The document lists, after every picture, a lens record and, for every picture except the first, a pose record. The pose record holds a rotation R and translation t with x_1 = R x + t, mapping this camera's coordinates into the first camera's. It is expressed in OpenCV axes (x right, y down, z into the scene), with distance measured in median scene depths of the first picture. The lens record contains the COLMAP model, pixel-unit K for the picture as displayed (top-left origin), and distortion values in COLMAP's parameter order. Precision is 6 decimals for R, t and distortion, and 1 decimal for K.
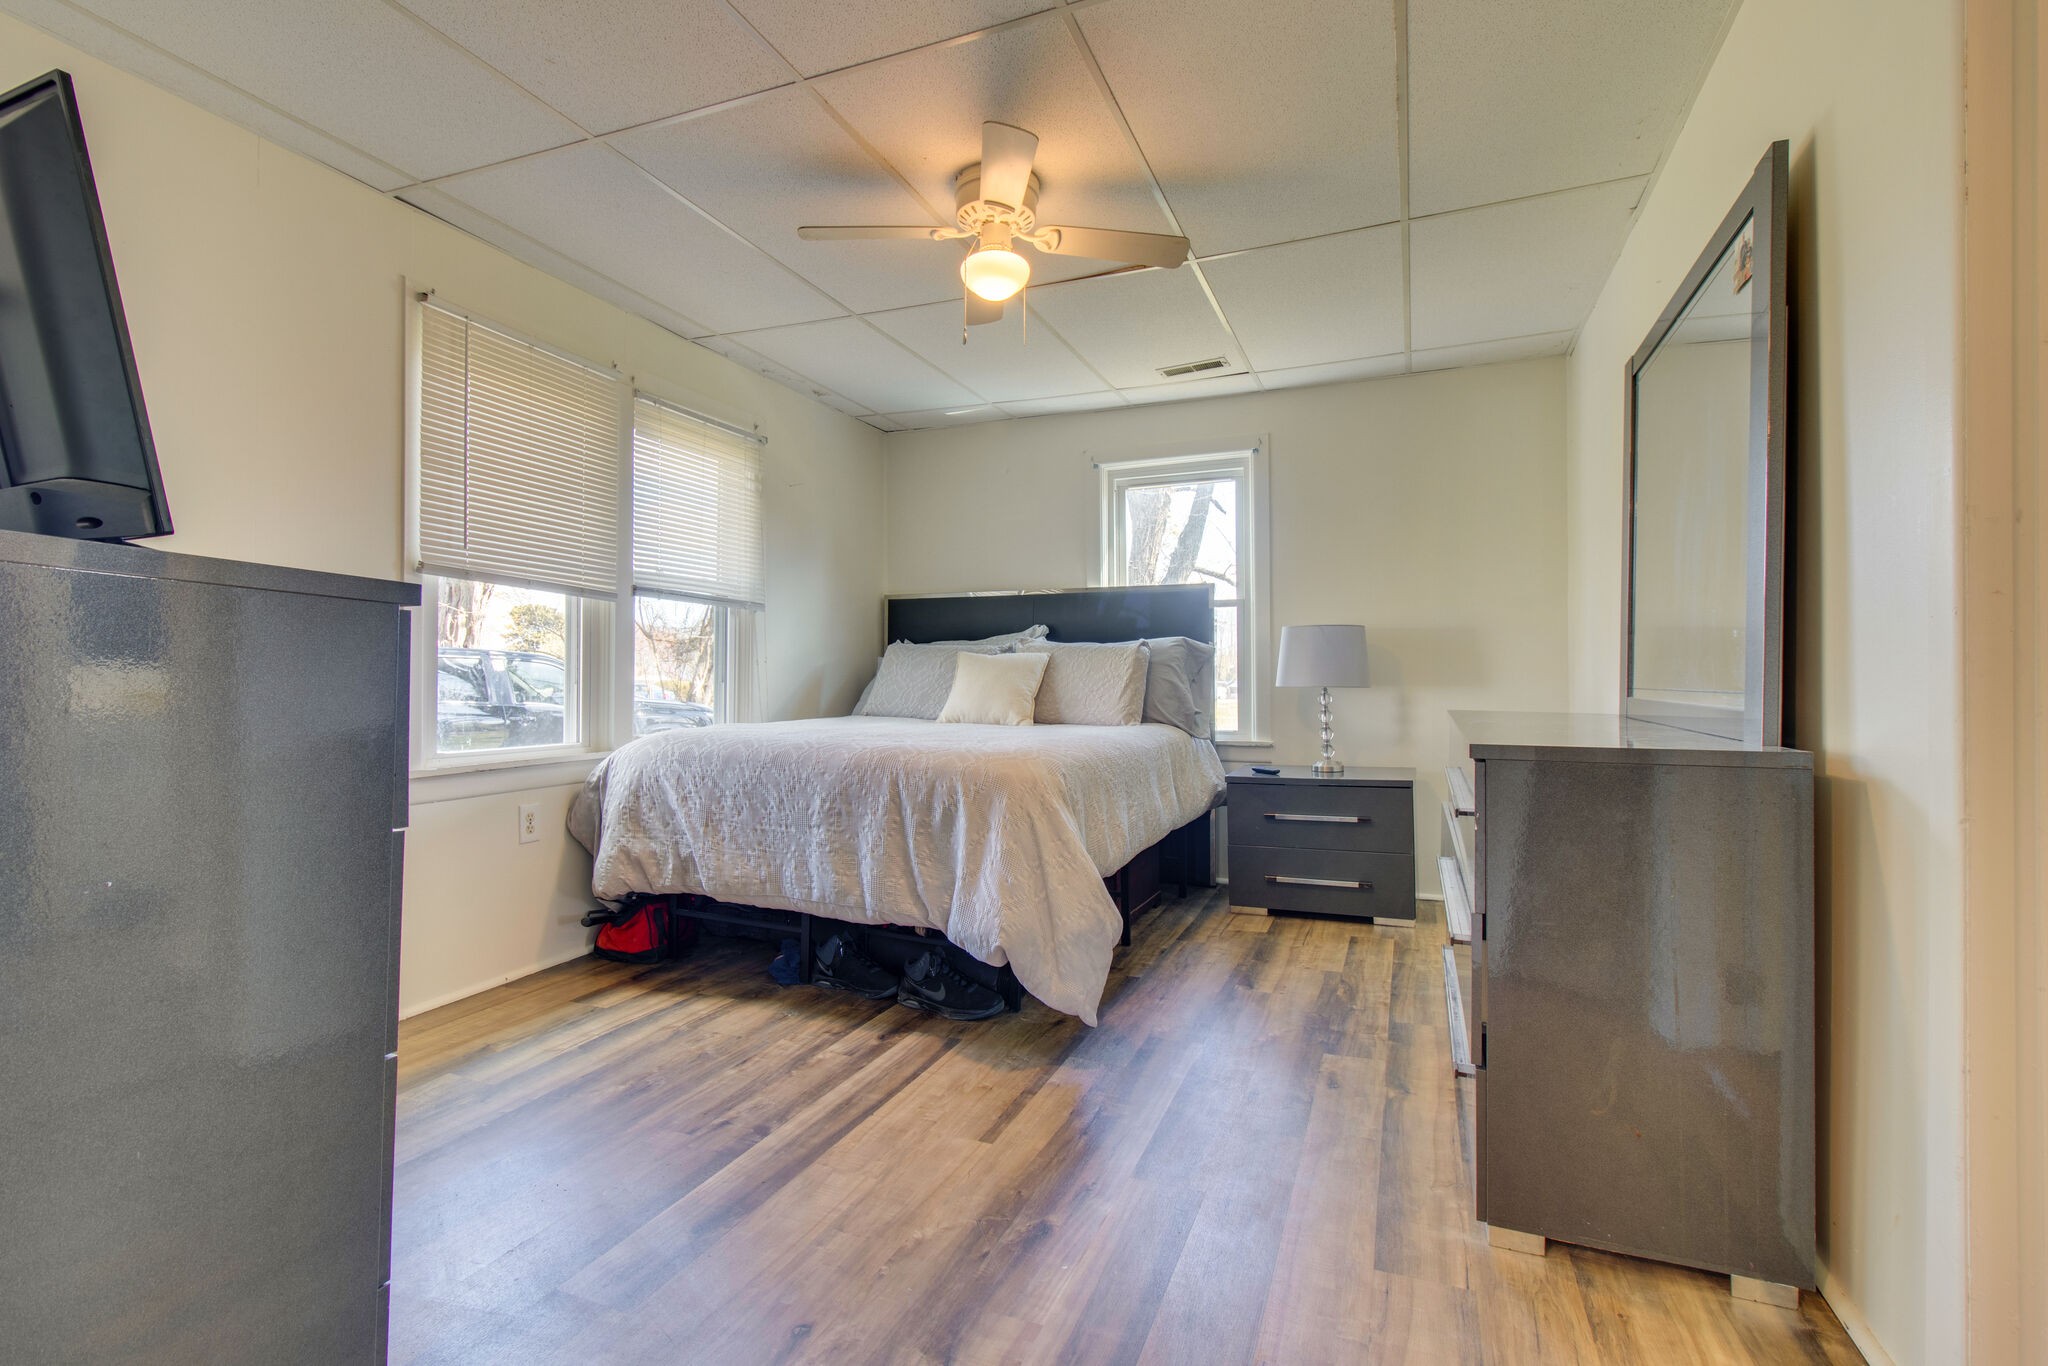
lens RADIAL K [[935.8, 0, 1003.9], [0, 935.8, 673.3], [0, 0, 1]] dist [0.000184, -0.000327]
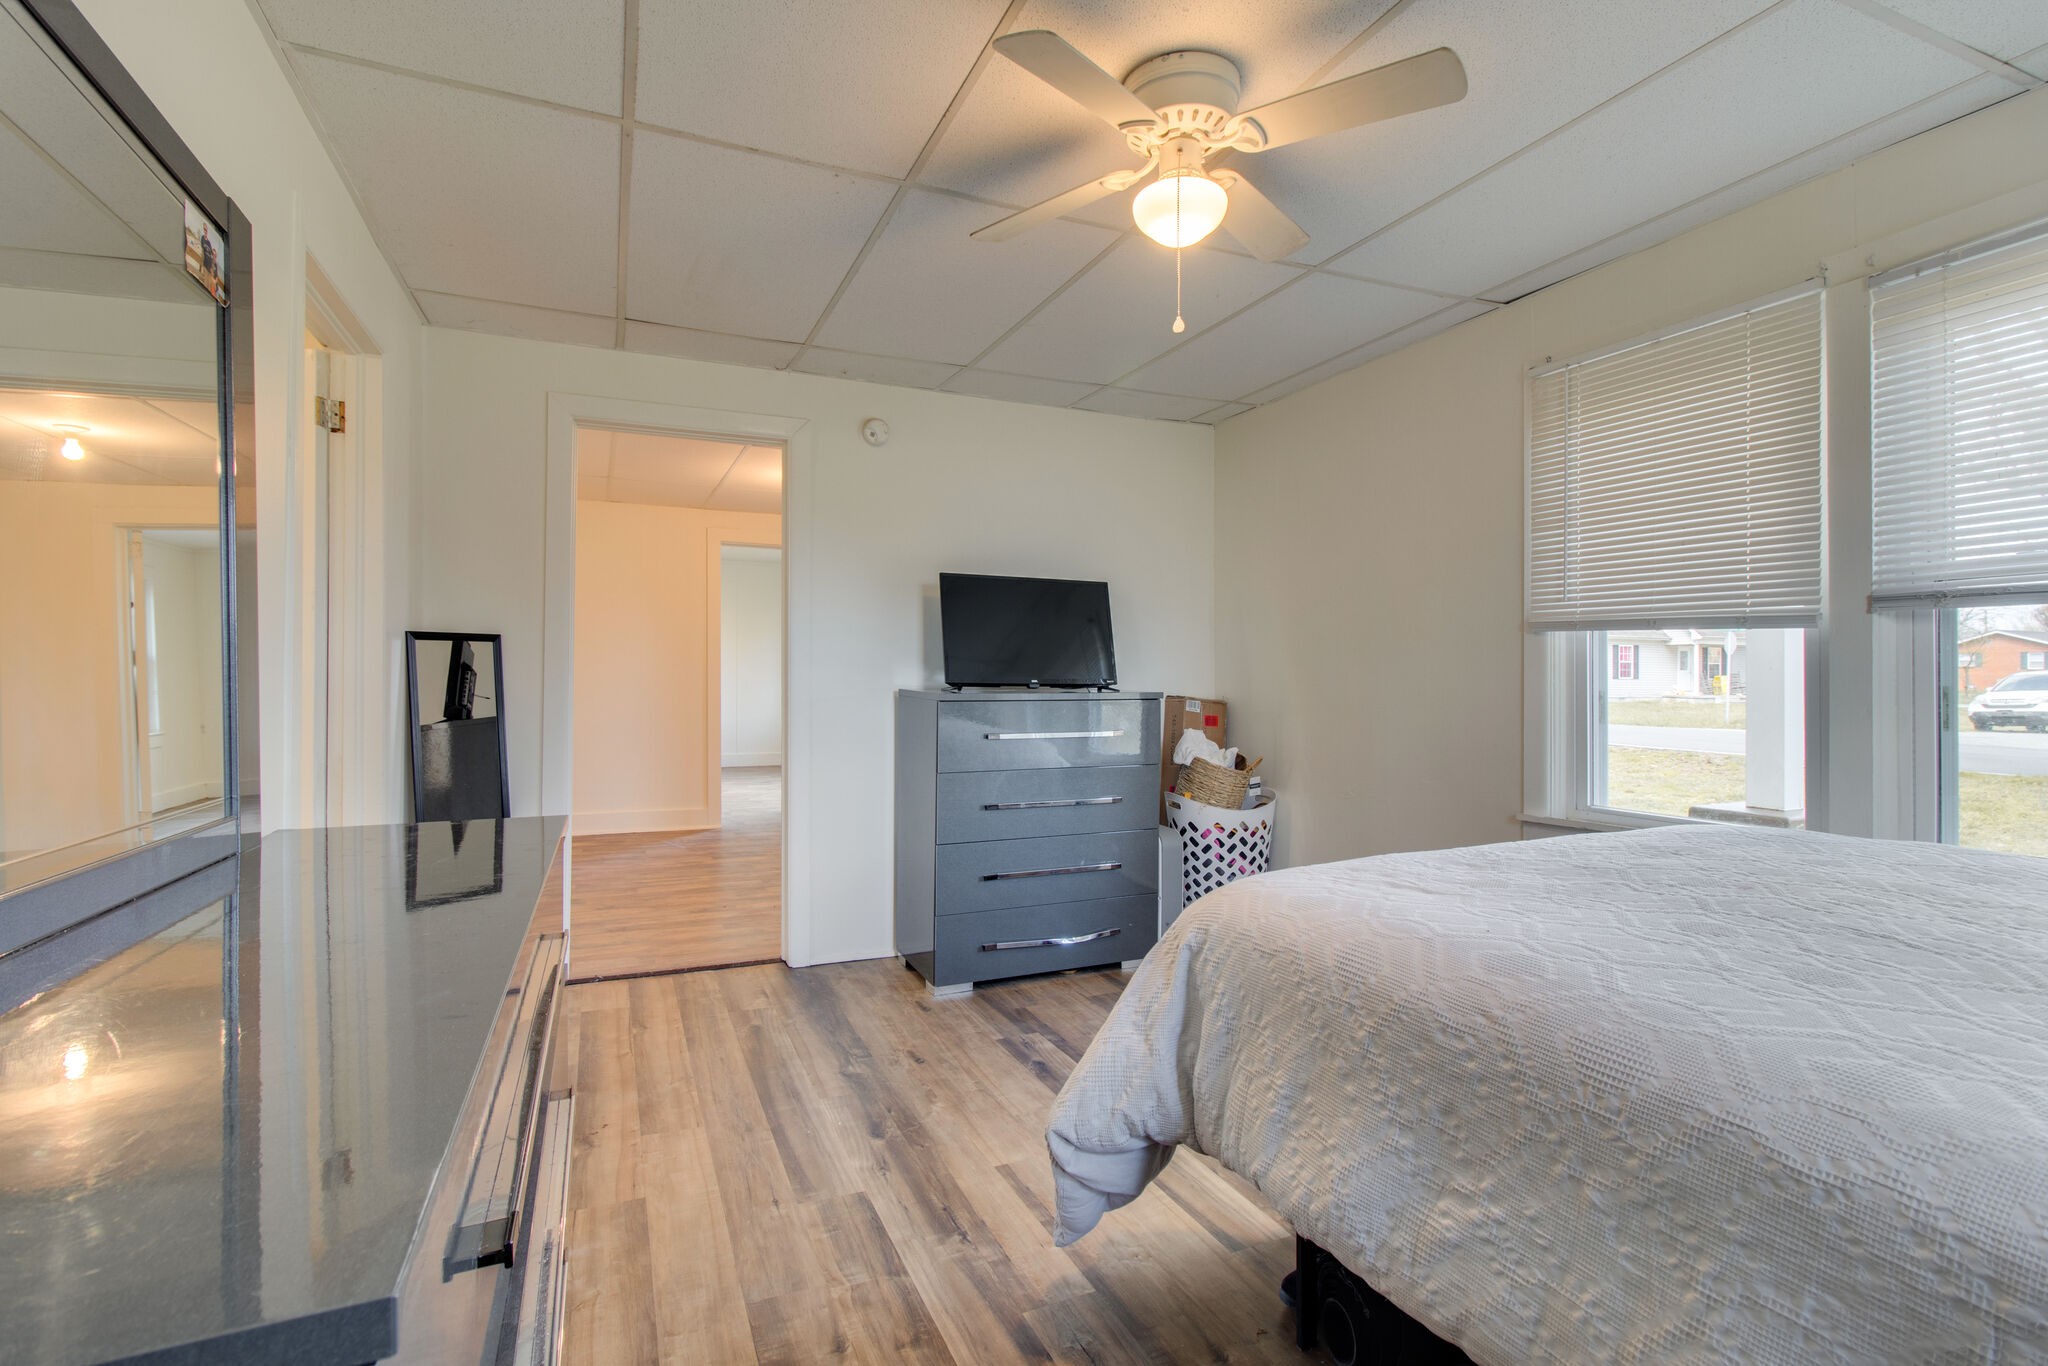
lens RADIAL K [[935.8, 0, 1003.9], [0, 935.8, 673.3], [0, 0, 1]] dist [0.000184, -0.000327]
pose [[-0.686285, -0.007260, -0.727296, 0.894259], [0.003311, 0.999909, -0.013105, -0.074138], [0.727325, -0.011402, -0.686199, 2.013249]]
